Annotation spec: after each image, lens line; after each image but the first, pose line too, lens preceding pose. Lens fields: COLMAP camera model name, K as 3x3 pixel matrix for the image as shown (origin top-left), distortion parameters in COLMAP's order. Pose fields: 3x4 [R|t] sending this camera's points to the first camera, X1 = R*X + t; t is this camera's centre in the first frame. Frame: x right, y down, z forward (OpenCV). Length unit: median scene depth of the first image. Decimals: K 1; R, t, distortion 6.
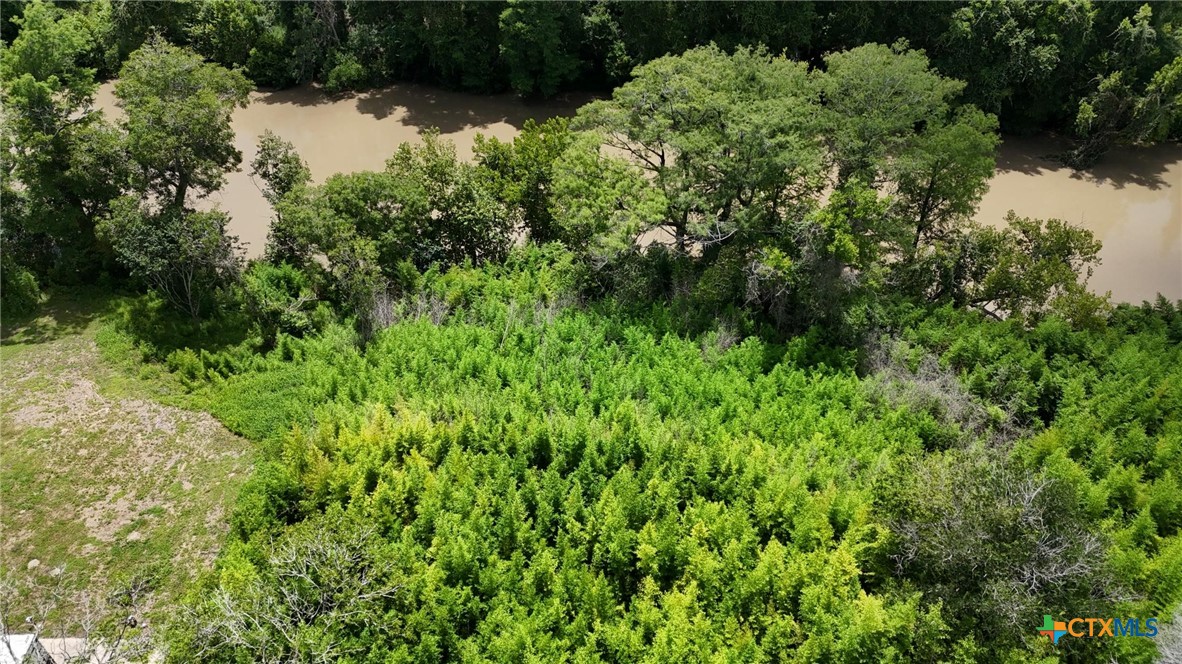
lens RADIAL K [[862.2, 0, 587.1], [0, 862.2, 331.1], [0, 0, 1]] dist [0.073798, -0.071773]
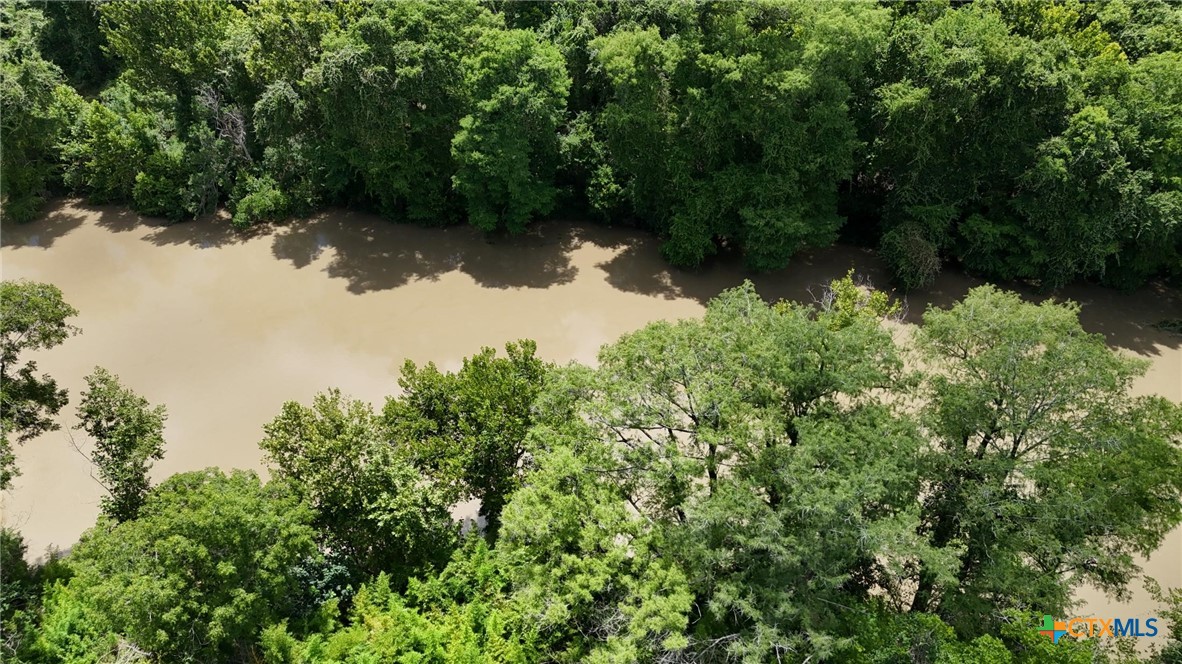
lens RADIAL K [[862.2, 0, 587.1], [0, 862.2, 331.1], [0, 0, 1]] dist [0.073798, -0.071773]
pose [[0.999843, -0.011129, 0.013782, 0.011476], [0.011189, 0.999928, -0.004311, -0.252367], [-0.013734, 0.004464, 0.999896, 0.300953]]
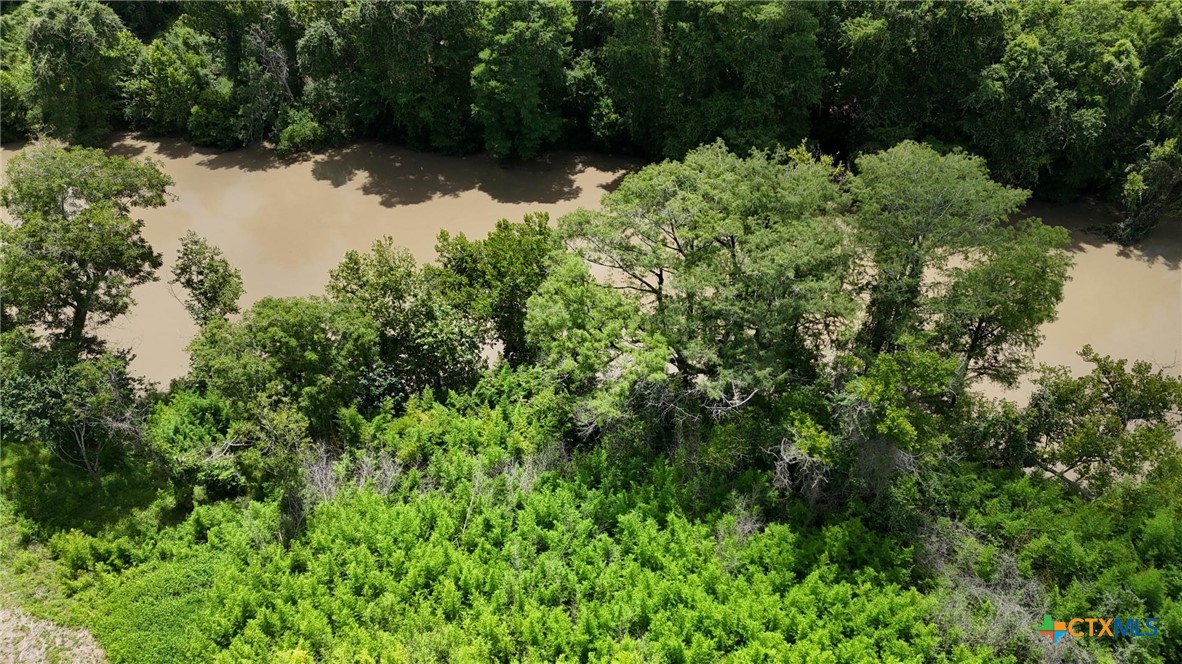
lens RADIAL K [[862.2, 0, 587.1], [0, 862.2, 331.1], [0, 0, 1]] dist [0.073798, -0.071773]
pose [[0.999850, -0.010906, 0.013456, 0.004251], [0.010942, 0.999937, -0.002643, -0.127559], [-0.013426, 0.002790, 0.999906, 0.152115]]
